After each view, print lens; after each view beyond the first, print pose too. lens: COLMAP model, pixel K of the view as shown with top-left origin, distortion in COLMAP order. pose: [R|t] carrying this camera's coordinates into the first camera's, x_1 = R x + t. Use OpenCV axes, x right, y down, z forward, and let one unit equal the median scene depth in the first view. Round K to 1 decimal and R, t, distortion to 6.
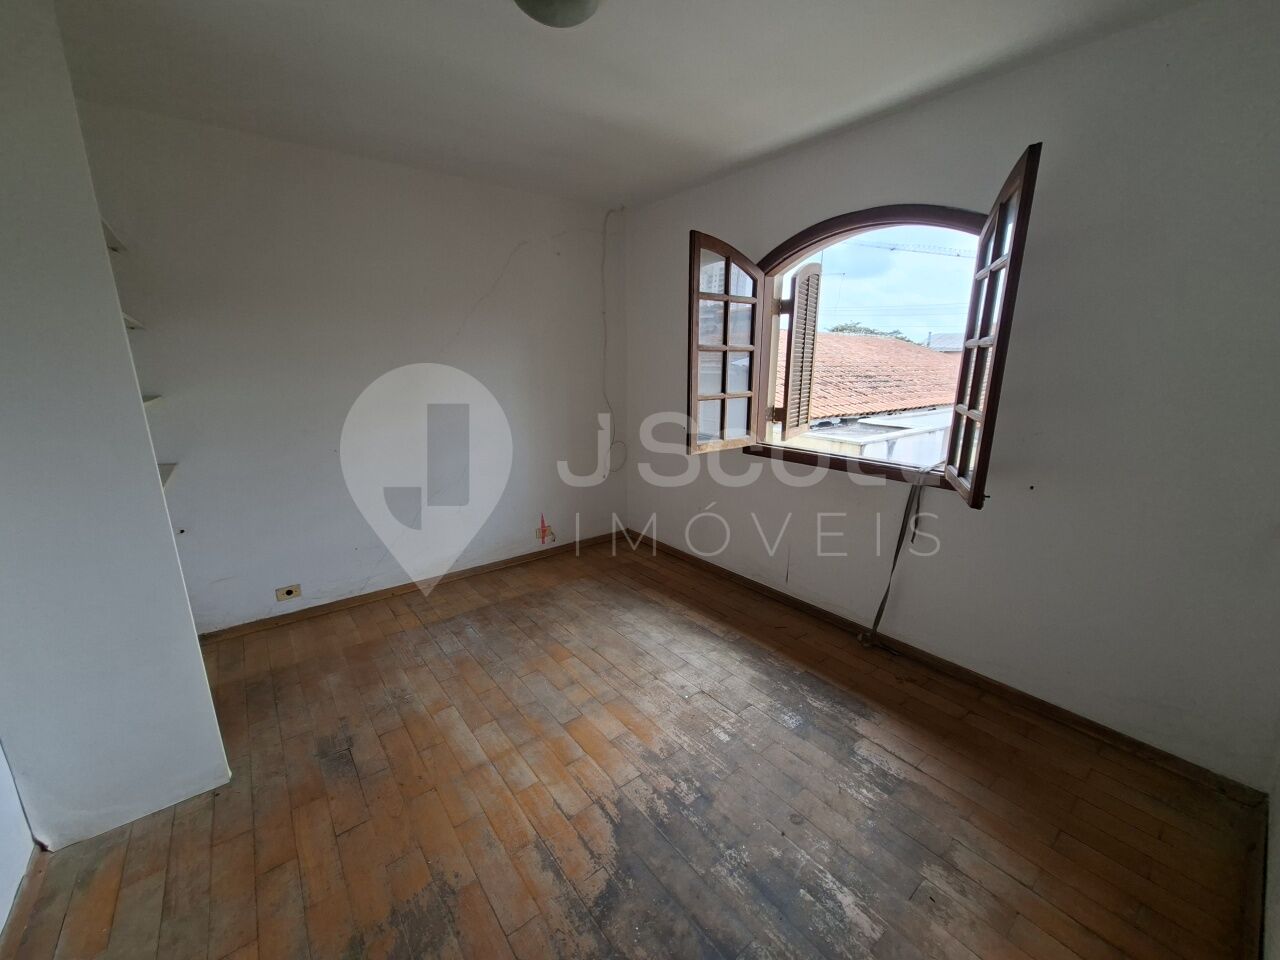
lens RADIAL K [[503.9, 0, 639.3], [0, 503.9, 481.2], [0, 0, 1]] dist [-0.005606, 0.001424]
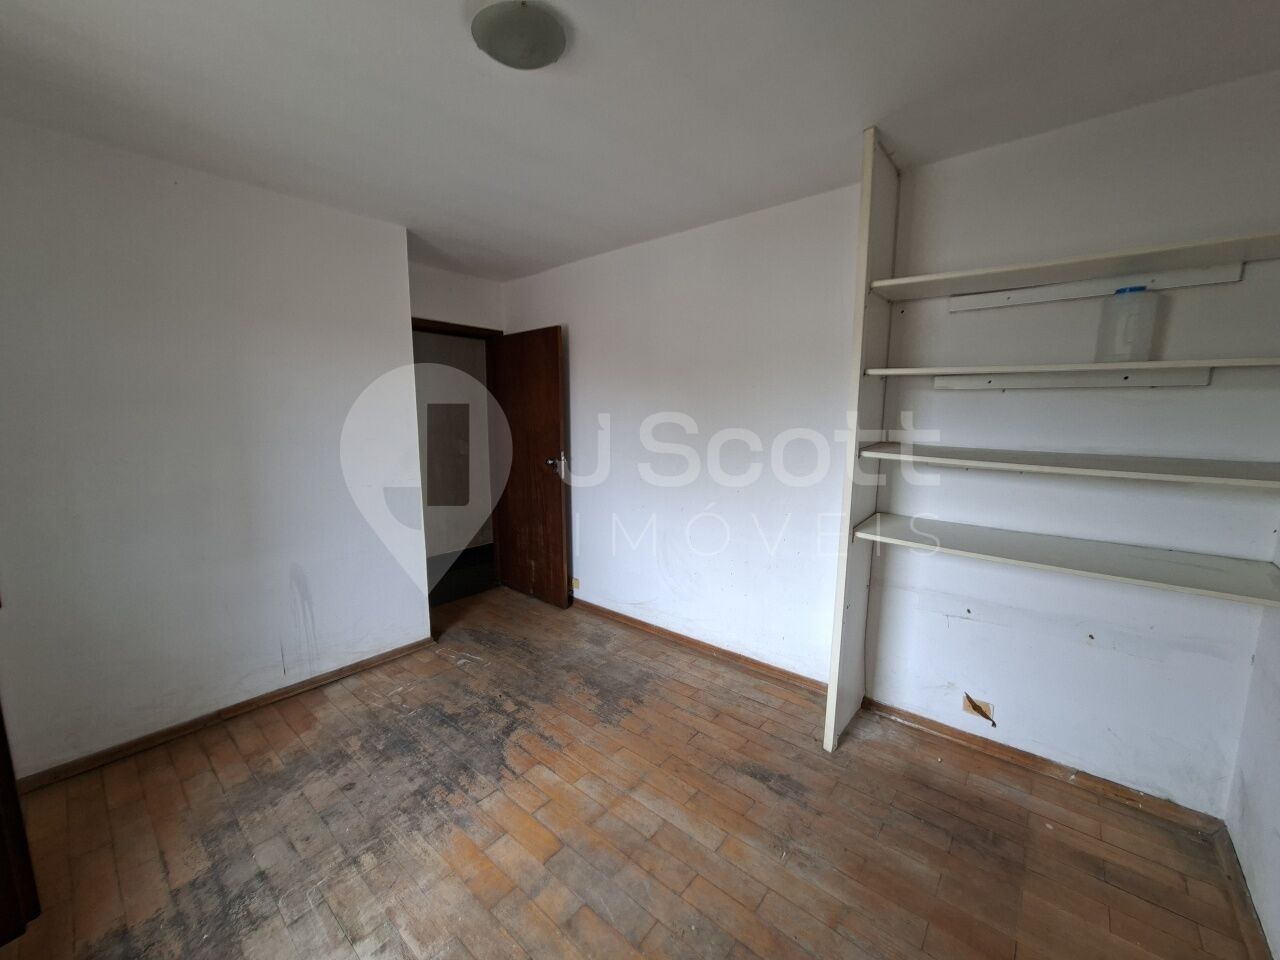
lens RADIAL K [[503.9, 0, 639.1], [0, 503.9, 482.9], [0, 0, 1]] dist [-0.005606, 0.001424]
pose [[-0.981094, 0.026942, -0.191648, -0.145499], [-0.044747, 0.931852, 0.360068, -0.432684], [0.188289, 0.361836, -0.913029, 1.778347]]
